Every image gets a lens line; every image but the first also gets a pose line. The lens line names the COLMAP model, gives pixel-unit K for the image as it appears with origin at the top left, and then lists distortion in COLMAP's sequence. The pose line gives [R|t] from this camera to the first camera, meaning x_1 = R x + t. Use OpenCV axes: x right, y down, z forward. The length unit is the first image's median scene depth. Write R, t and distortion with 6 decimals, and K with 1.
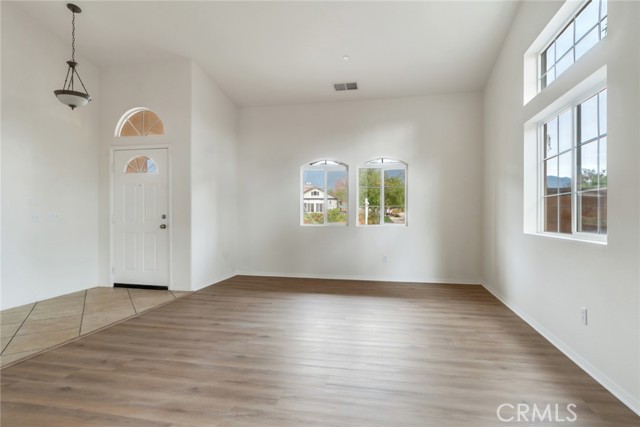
lens RADIAL K [[343.9, 0, 324.2], [0, 343.9, 217.0], [0, 0, 1]] dist [-0.000800, -0.000020]
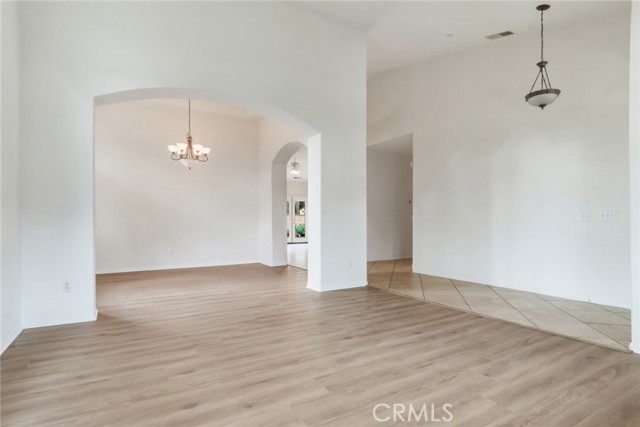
lens RADIAL K [[343.9, 0, 324.2], [0, 343.9, 217.0], [0, 0, 1]] dist [-0.000800, -0.000020]
pose [[-0.731017, -0.006677, -0.682326, 0.513653], [-0.003657, 0.999976, -0.005867, 0.016875], [0.682349, -0.001793, -0.731024, 1.605754]]
